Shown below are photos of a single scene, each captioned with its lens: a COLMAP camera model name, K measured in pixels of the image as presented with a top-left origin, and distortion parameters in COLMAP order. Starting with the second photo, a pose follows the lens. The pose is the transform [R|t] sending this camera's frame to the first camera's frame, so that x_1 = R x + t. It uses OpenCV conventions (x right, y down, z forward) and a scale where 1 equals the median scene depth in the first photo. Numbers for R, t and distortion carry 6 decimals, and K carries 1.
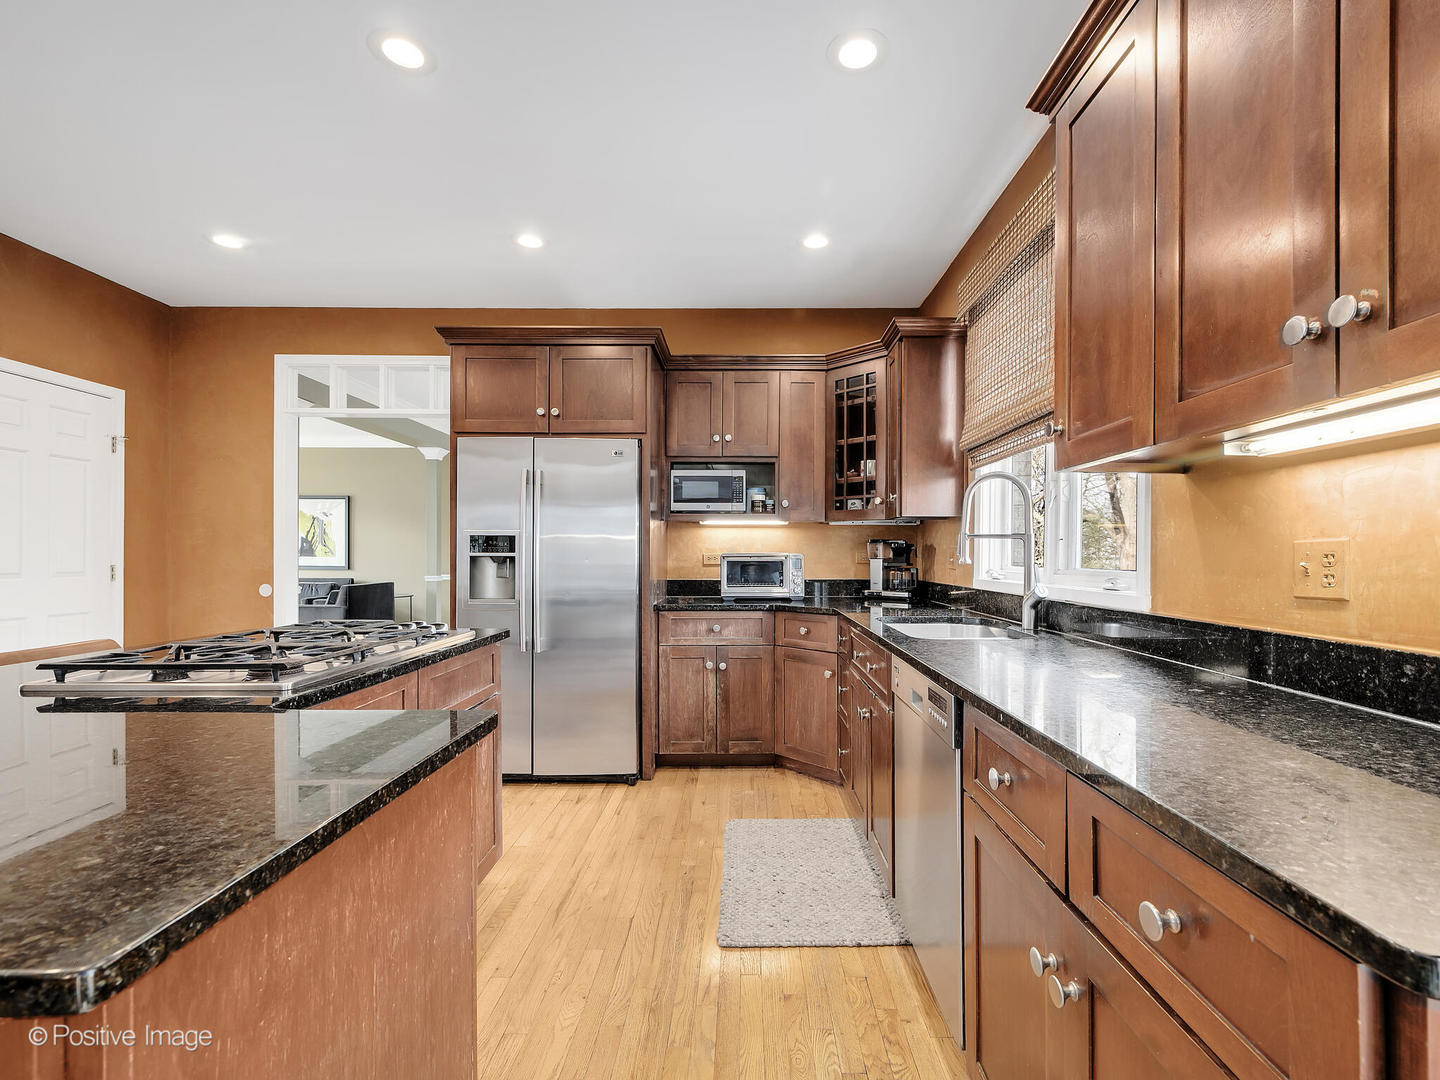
lens RADIAL K [[679.0, 0, 746.5], [0, 679.0, 547.0], [0, 0, 1]] dist [0.006580, 0.000262]
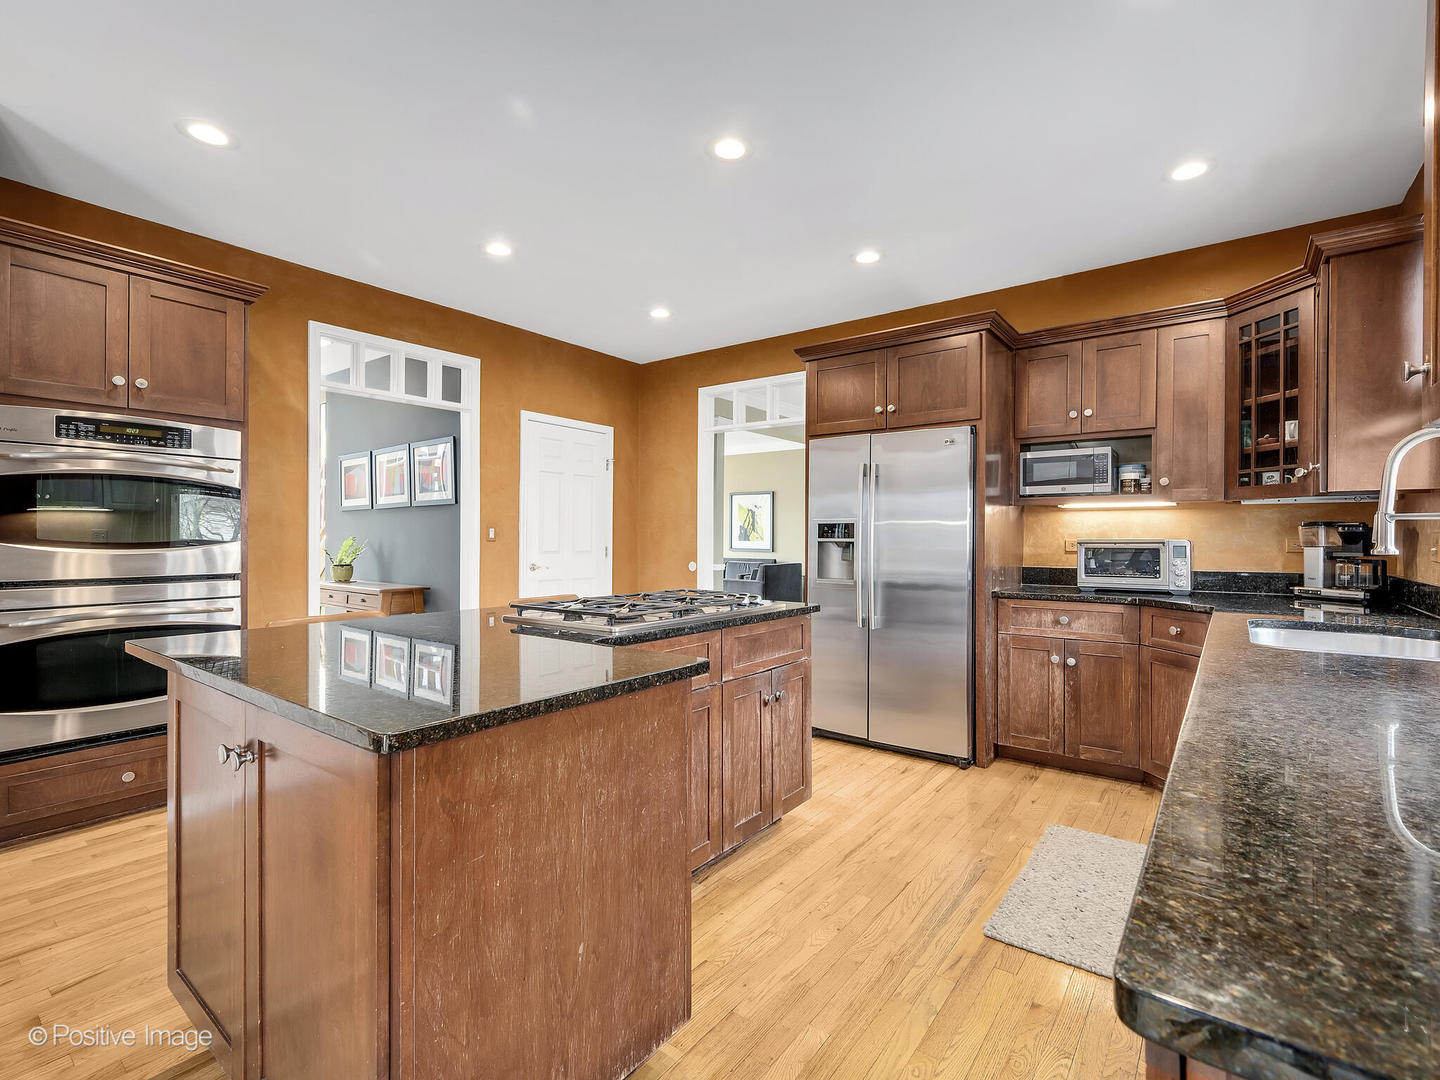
lens RADIAL K [[679.0, 0, 746.2], [0, 679.0, 527.5], [0, 0, 1]] dist [0.006580, 0.000262]
pose [[0.807073, -0.007931, -0.590398, 0.155799], [0.003884, 0.999959, -0.008123, -0.001051], [0.590438, 0.004263, 0.807071, -0.006594]]
